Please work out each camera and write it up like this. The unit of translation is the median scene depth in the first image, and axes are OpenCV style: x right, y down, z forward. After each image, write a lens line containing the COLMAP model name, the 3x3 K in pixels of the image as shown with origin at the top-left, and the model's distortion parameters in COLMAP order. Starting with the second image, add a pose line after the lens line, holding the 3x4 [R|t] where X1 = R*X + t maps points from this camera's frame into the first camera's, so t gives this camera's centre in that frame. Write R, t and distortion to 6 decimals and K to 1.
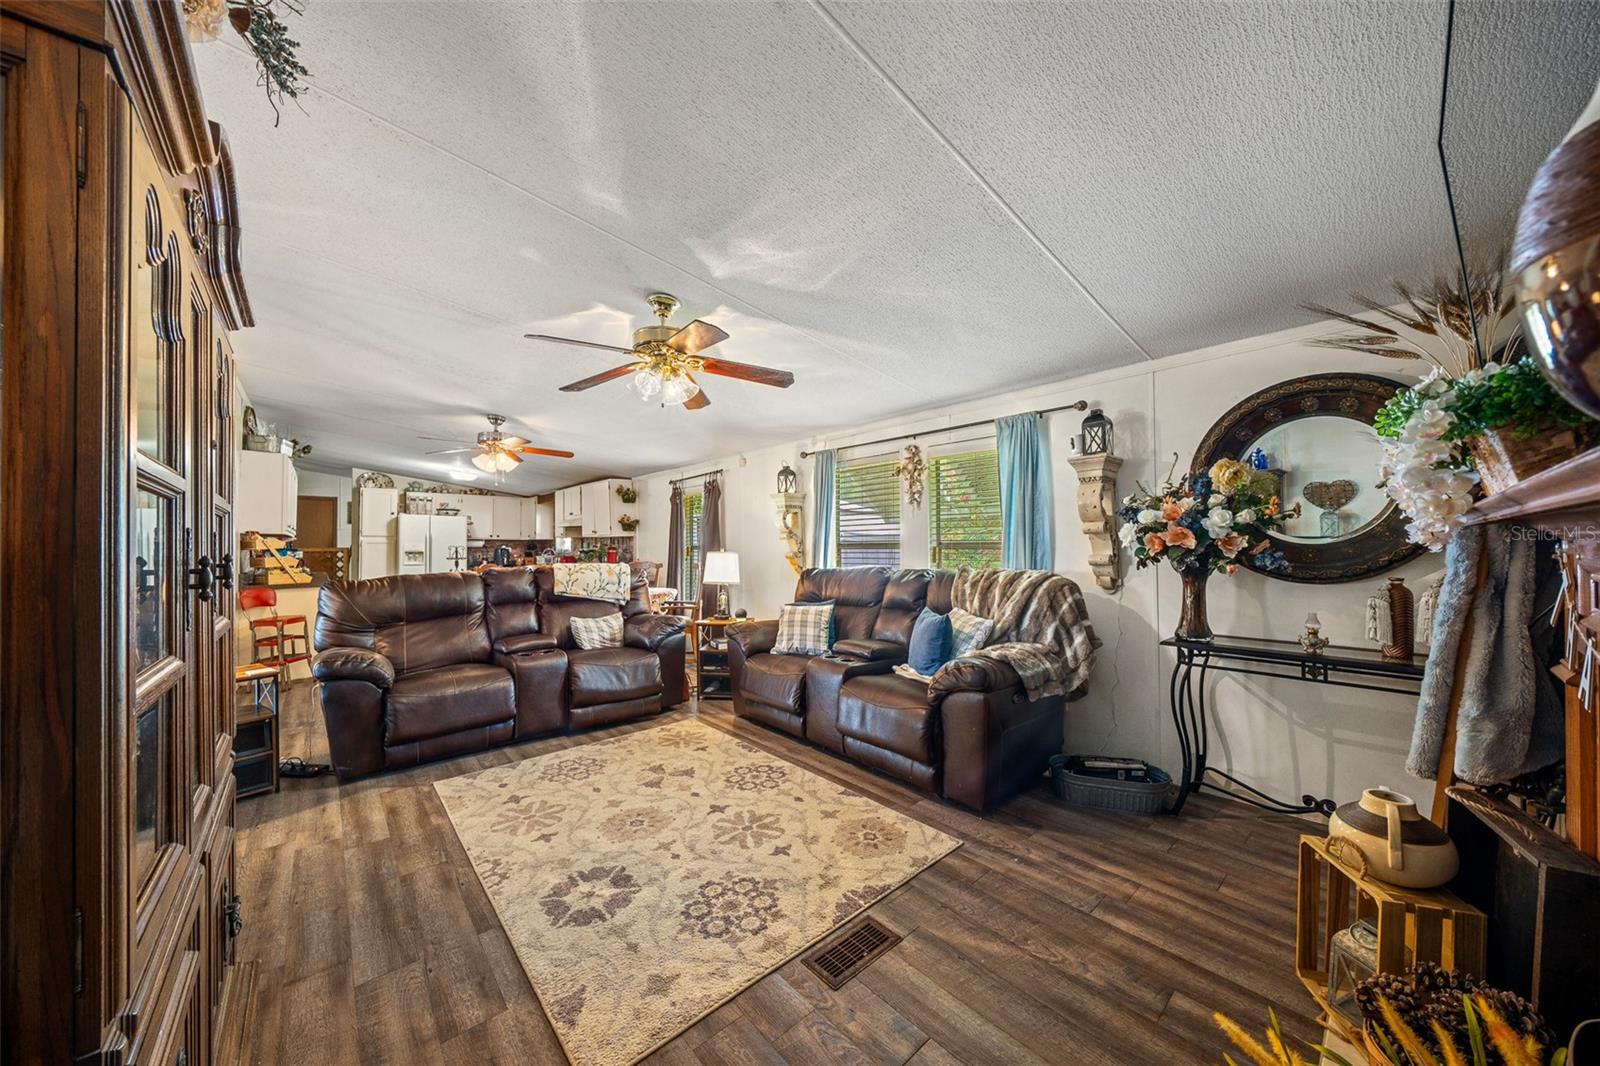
lens RADIAL K [[540.7, 0, 763.4], [0, 540.7, 539.8], [0, 0, 1]] dist [-0.002018, -0.000072]
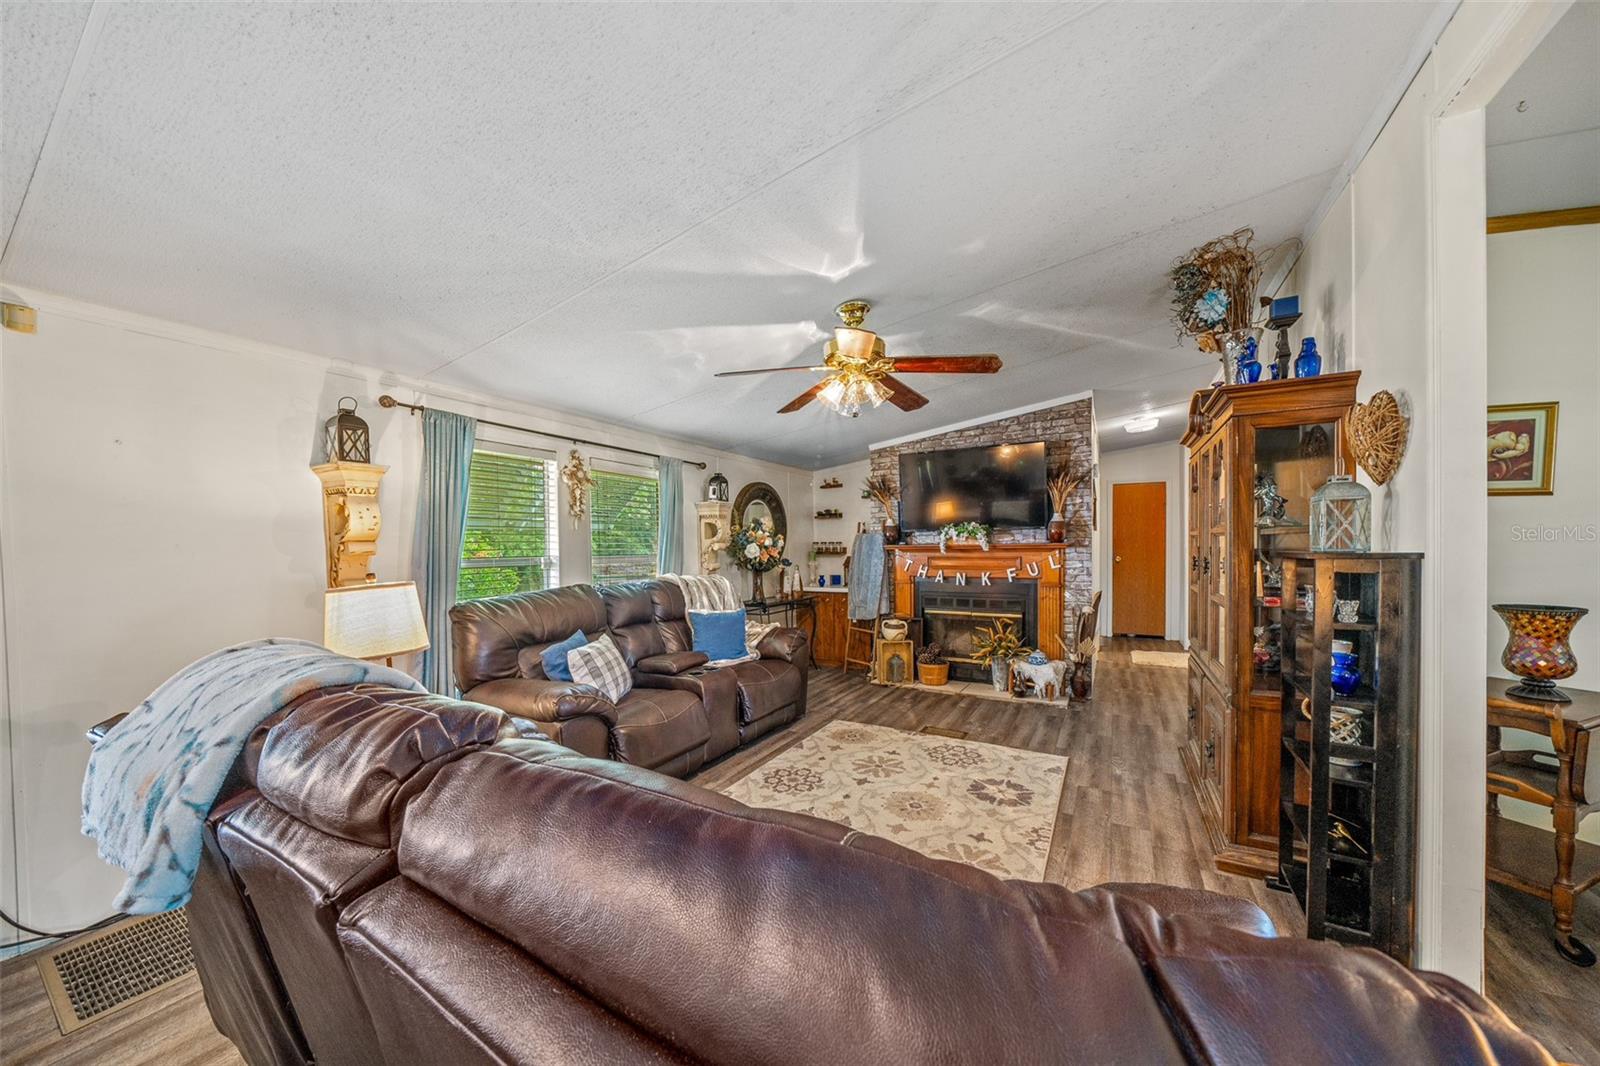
lens RADIAL K [[562.4, 0, 809.2], [0, 562.4, 553.9], [0, 0, 1]] dist [-0.007982, 0.000080]
pose [[-0.377492, 0.003183, 0.926007, -1.083280], [0.008939, 0.999960, 0.000207, 0.003209], [-0.925970, 0.008356, -0.377505, 1.445718]]
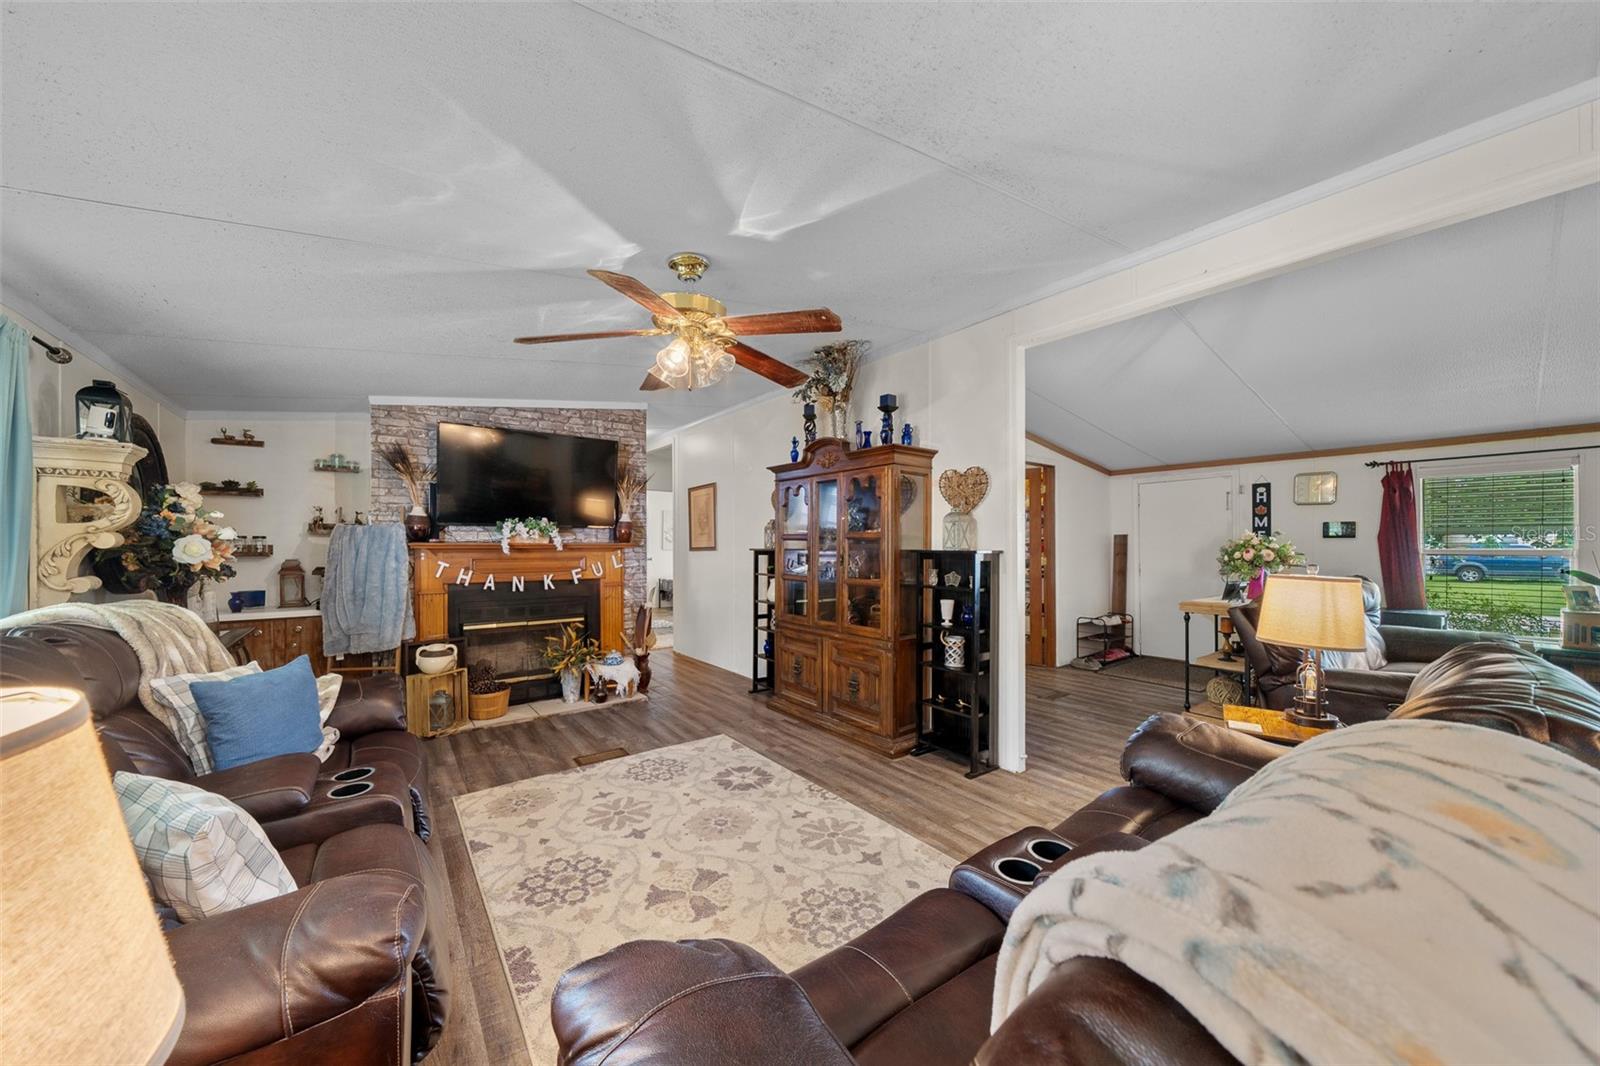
lens RADIAL K [[553.3, 0, 798.4], [0, 553.3, 543.9], [0, 0, 1]] dist [-0.001002, -0.000020]
pose [[-0.999871, 0.010290, 0.012313, -0.354903], [0.010186, 0.999912, -0.008524, 0.000745], [-0.012399, -0.008397, -0.999888, 1.823908]]
